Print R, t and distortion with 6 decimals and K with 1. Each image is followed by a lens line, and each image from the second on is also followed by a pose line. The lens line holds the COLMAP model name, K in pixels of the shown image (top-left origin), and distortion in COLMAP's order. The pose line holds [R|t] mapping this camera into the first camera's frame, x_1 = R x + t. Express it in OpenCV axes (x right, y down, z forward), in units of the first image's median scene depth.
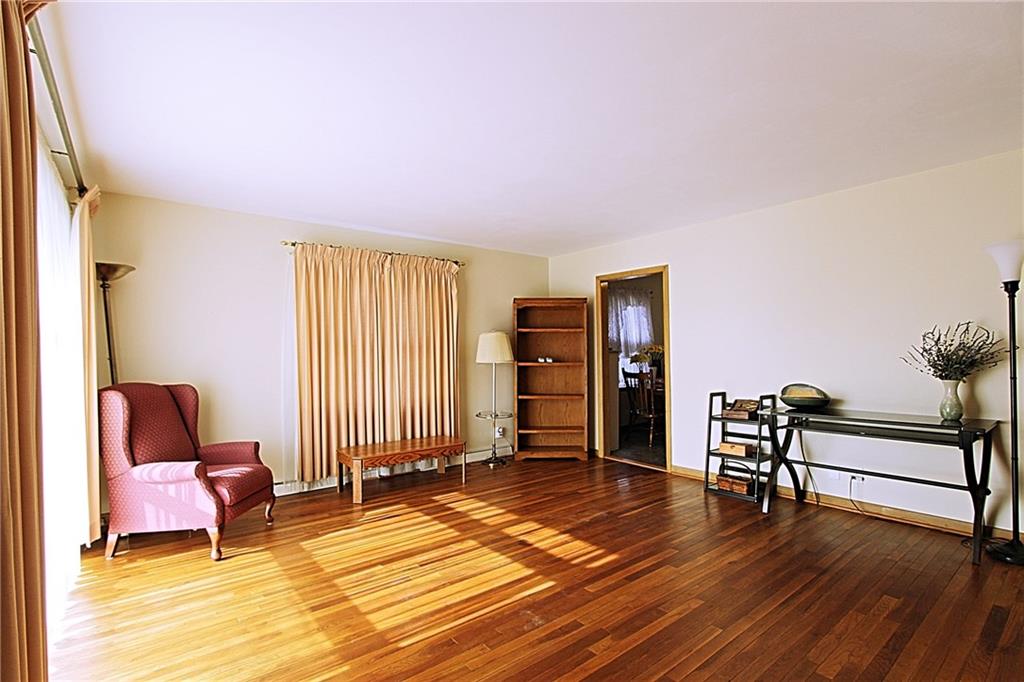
lens RADIAL K [[490.3, 0, 511.0], [0, 490.3, 346.5], [0, 0, 1]] dist [0.005339, 0.000384]
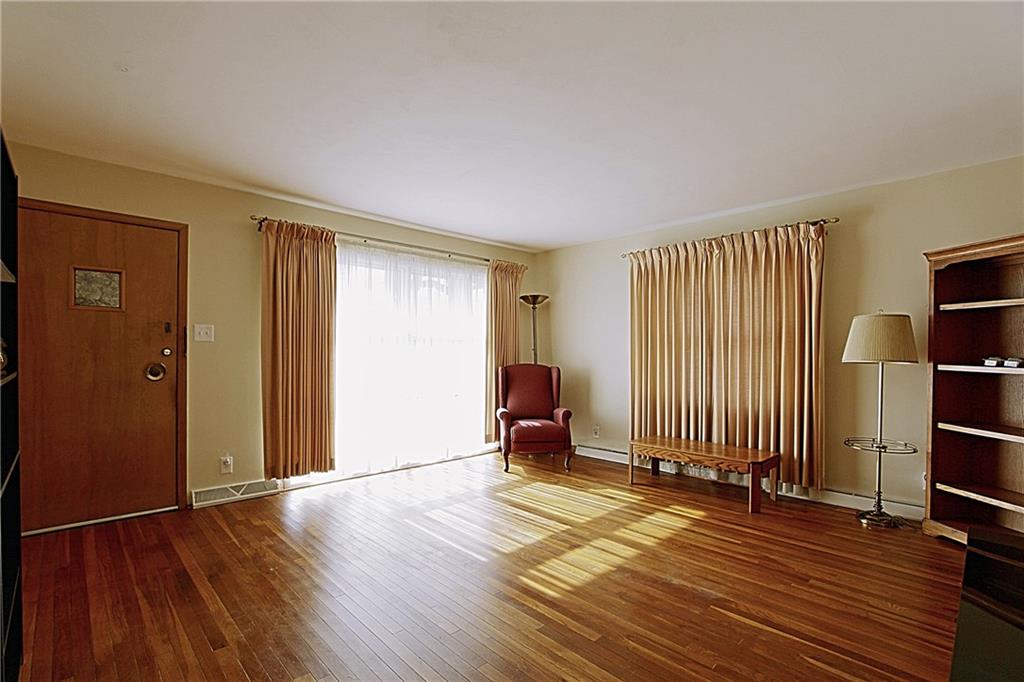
lens RADIAL K [[490.3, 0, 510.5], [0, 490.3, 349.4], [0, 0, 1]] dist [0.005339, 0.000384]
pose [[0.083989, 0.002060, -0.996465, 0.767016], [0.004603, 0.999986, 0.002455, 0.015650], [0.996456, -0.004793, 0.083979, 0.649357]]
